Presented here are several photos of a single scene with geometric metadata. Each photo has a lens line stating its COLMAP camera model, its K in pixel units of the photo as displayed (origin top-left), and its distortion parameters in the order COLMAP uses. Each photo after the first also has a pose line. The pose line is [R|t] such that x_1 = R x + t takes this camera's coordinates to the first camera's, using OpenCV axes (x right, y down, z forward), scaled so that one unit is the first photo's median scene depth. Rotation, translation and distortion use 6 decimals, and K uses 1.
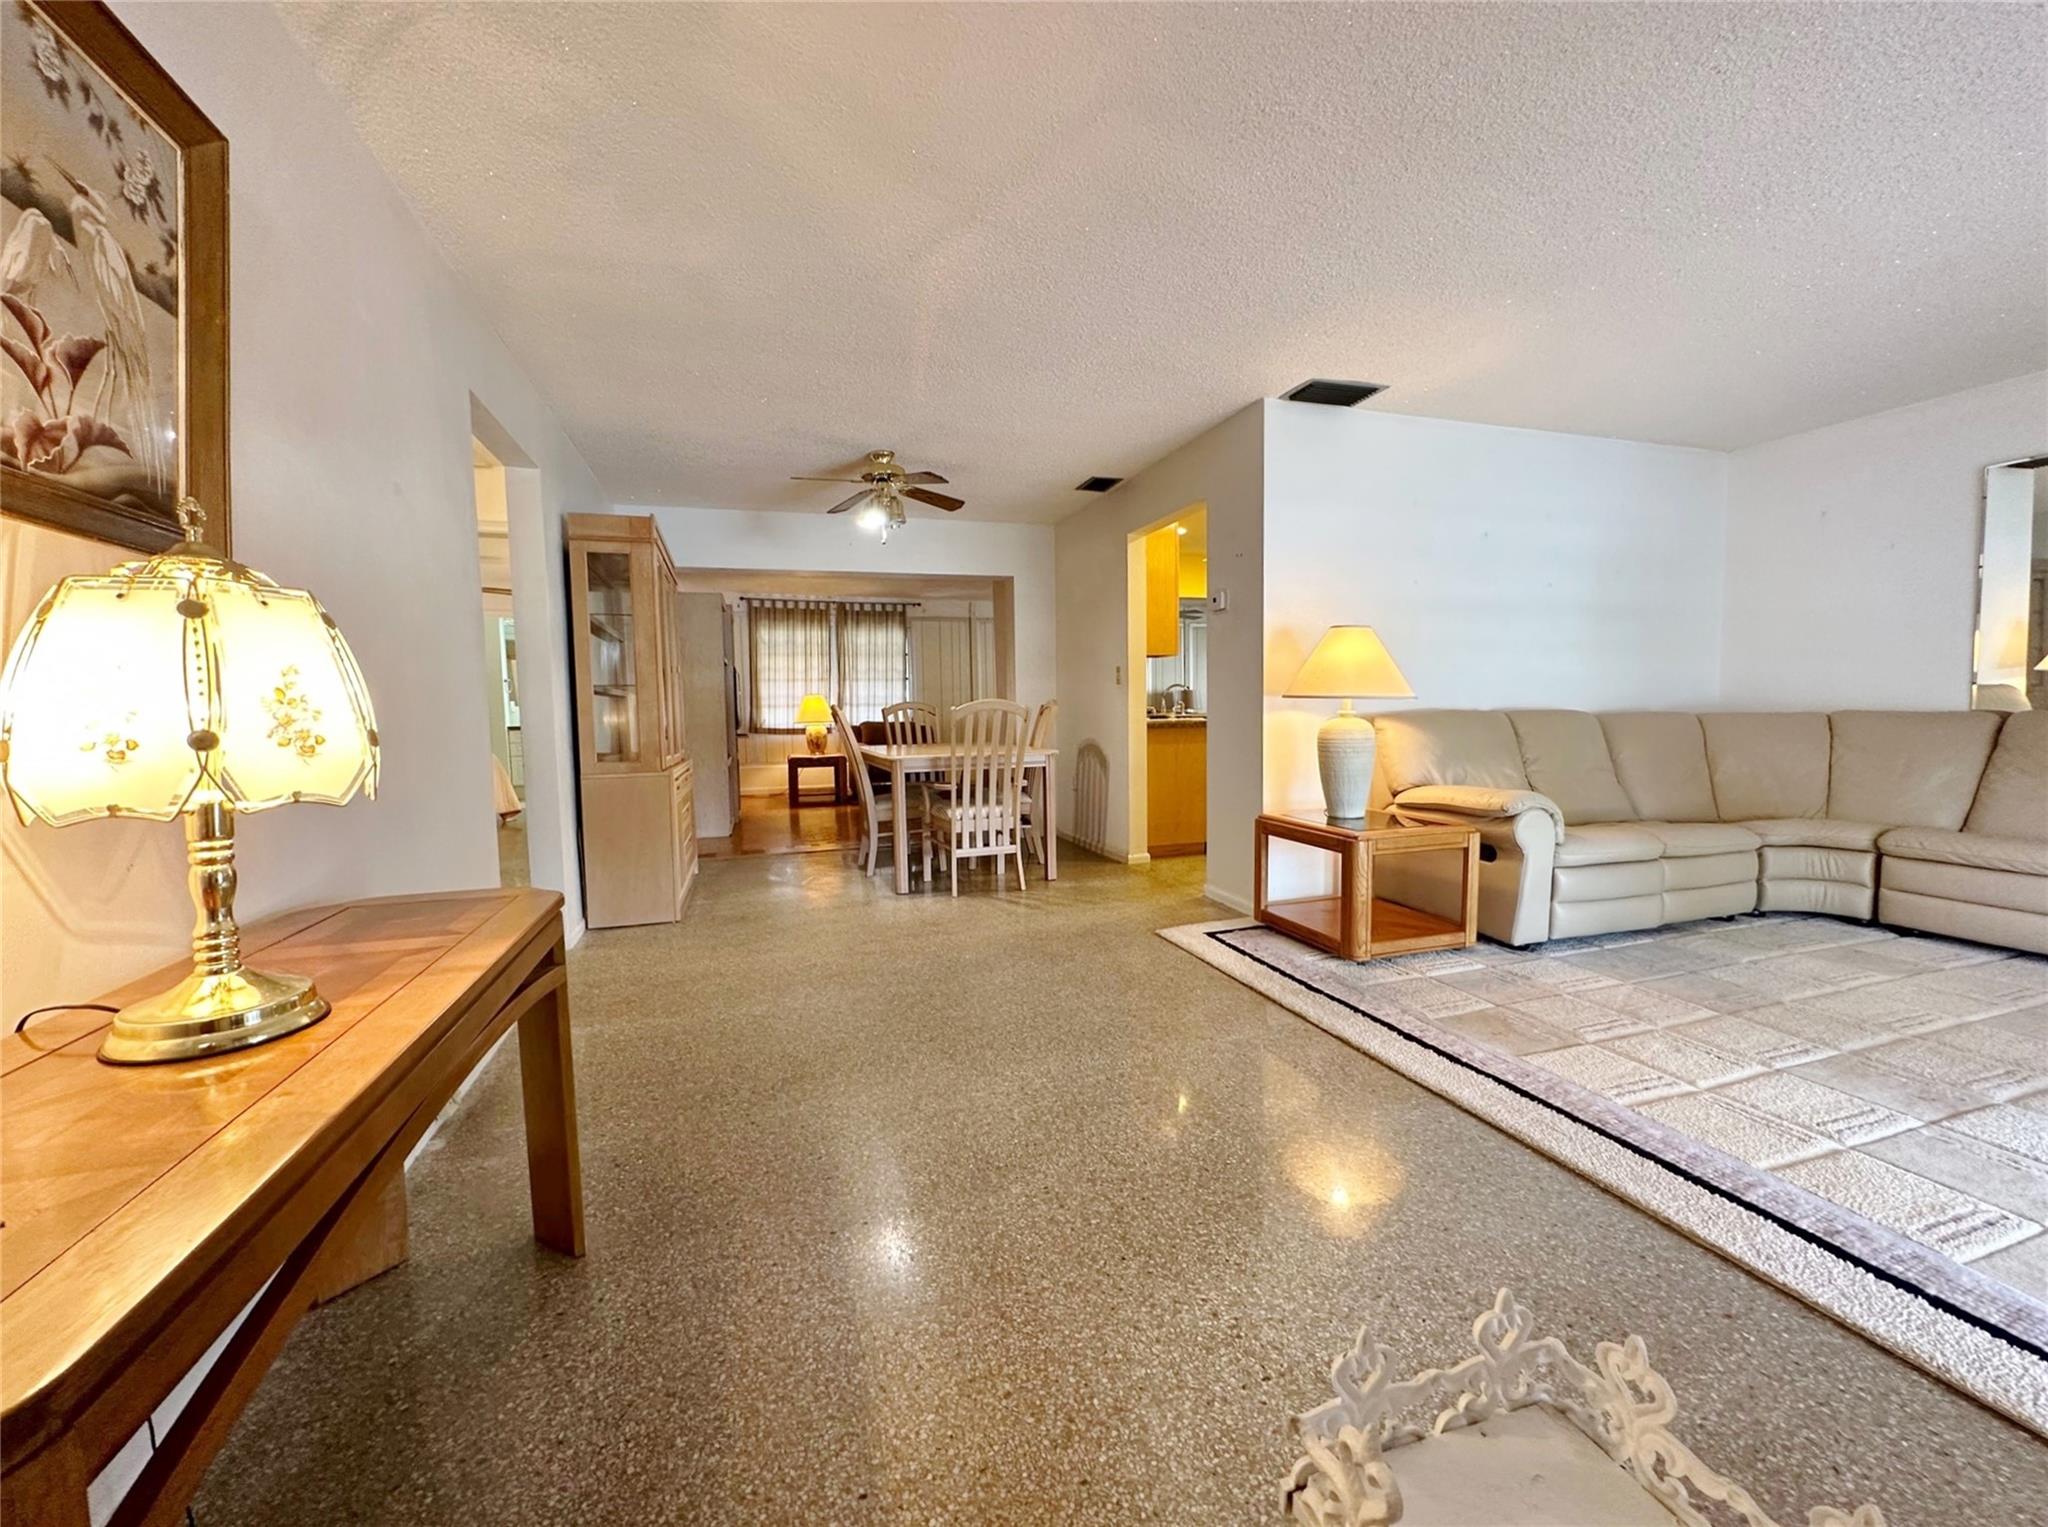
lens RADIAL K [[824.8, 0, 1029.7], [0, 824.8, 759.6], [0, 0, 1]] dist [0.000363, -0.000017]
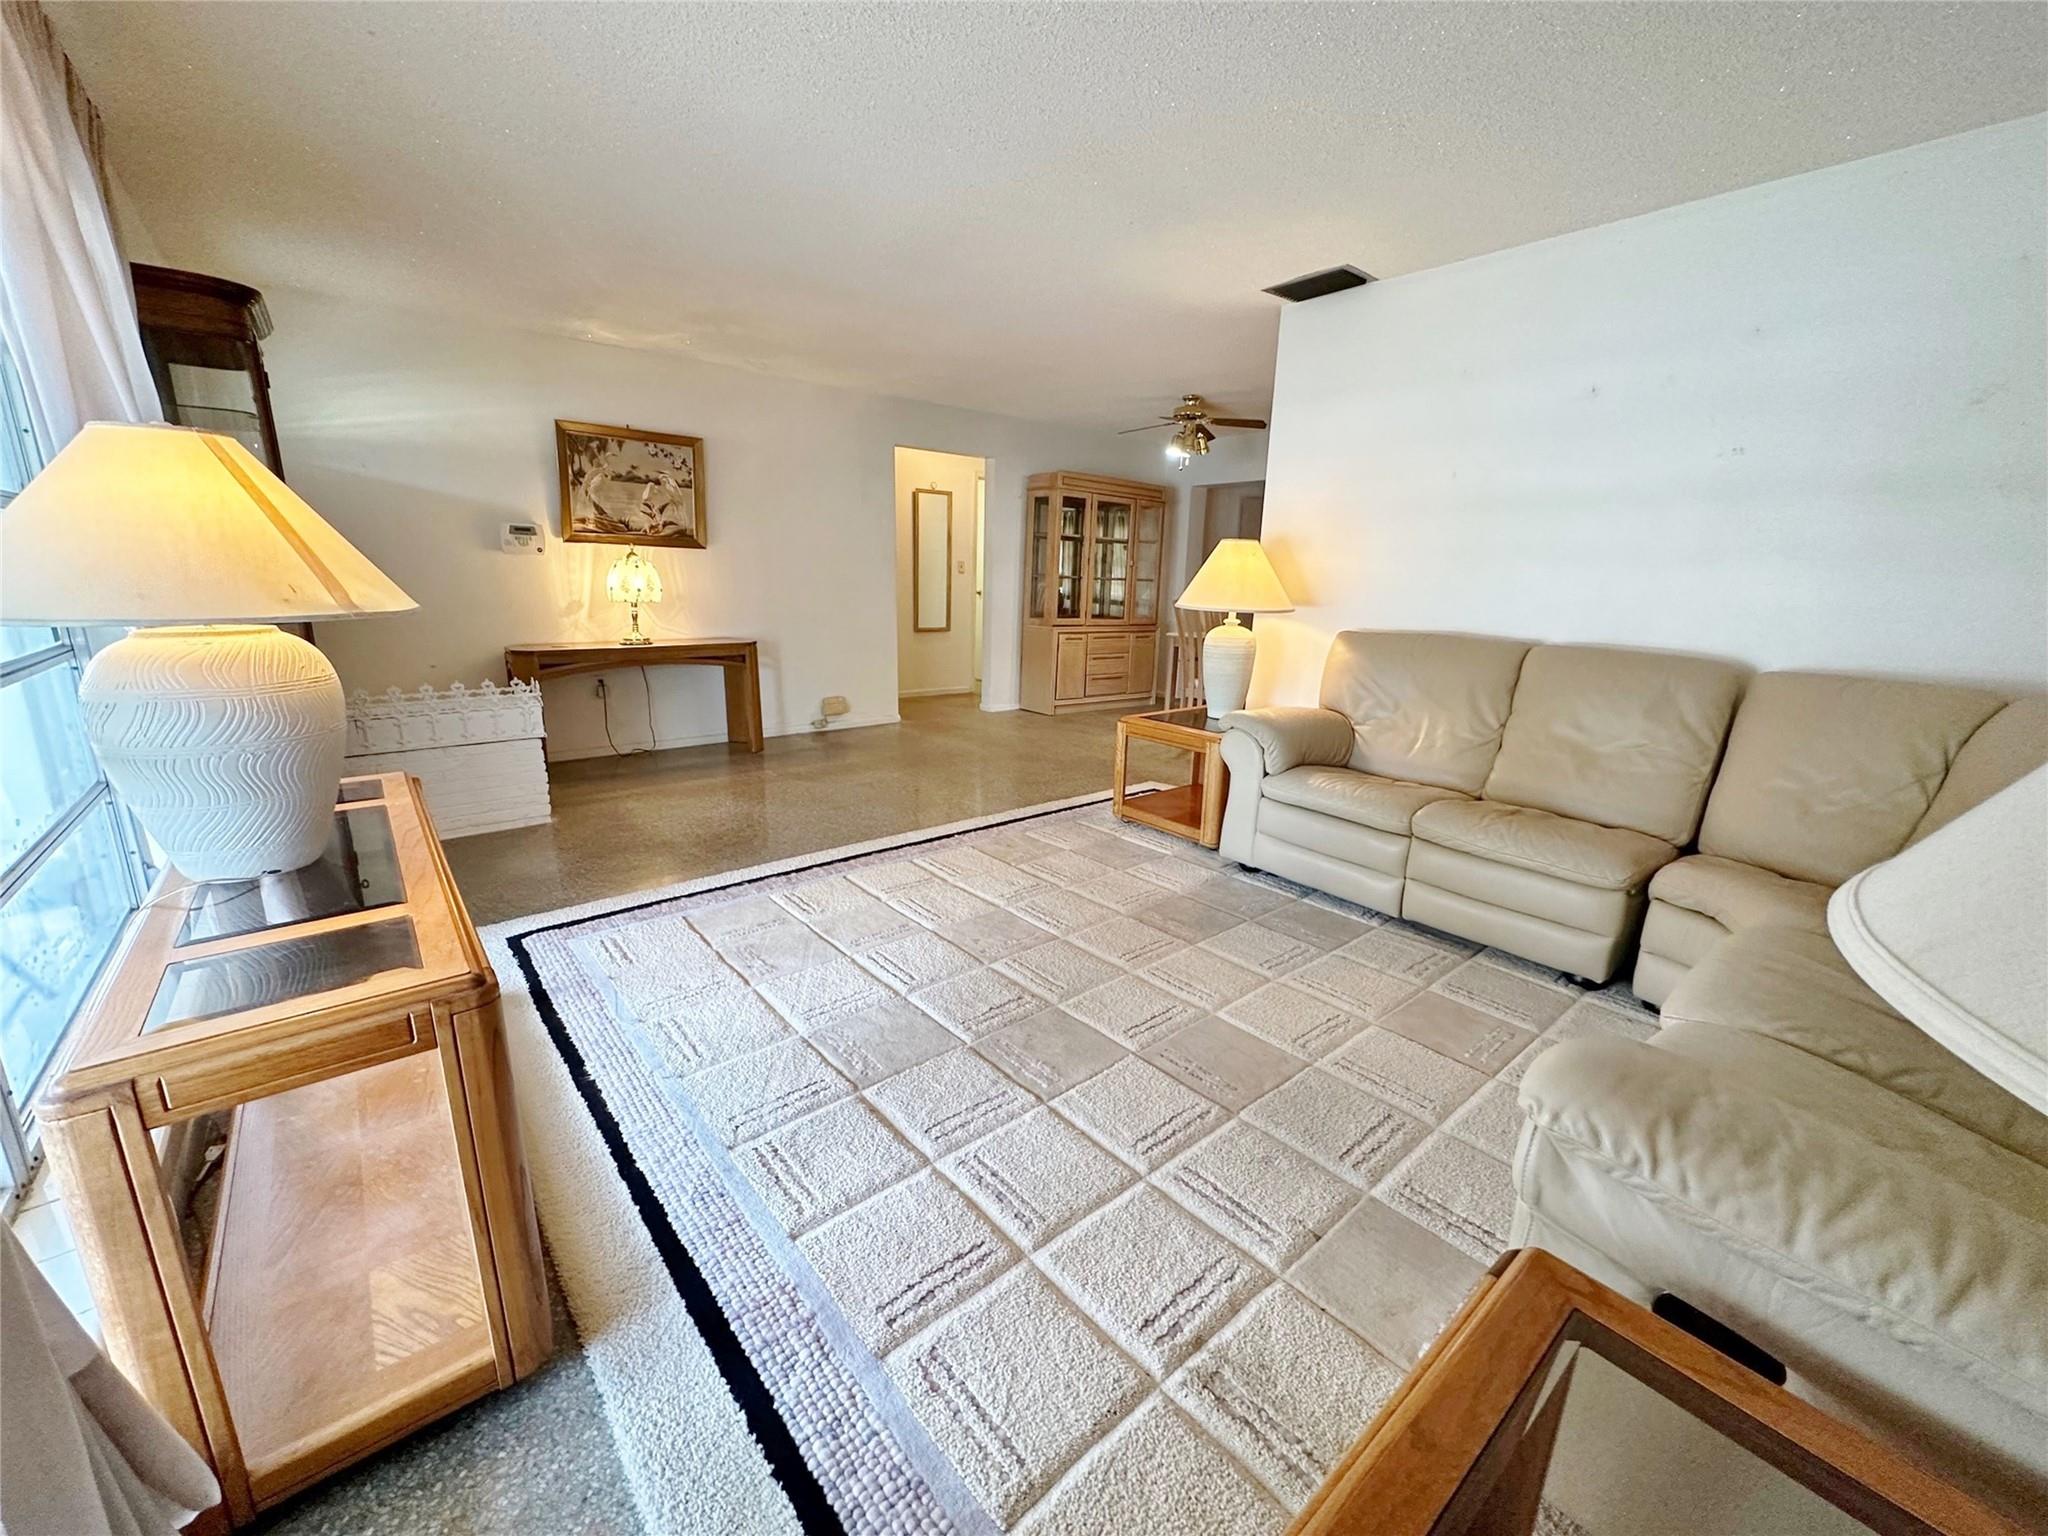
lens RADIAL K [[824.8, 0, 1033.8], [0, 824.8, 773.0], [0, 0, 1]] dist [0.000363, -0.000017]
pose [[0.366846, 0.249177, -0.896290, 1.509314], [-0.096219, 0.968456, 0.229858, -0.103191], [0.925292, 0.001918, 0.379250, 0.402622]]
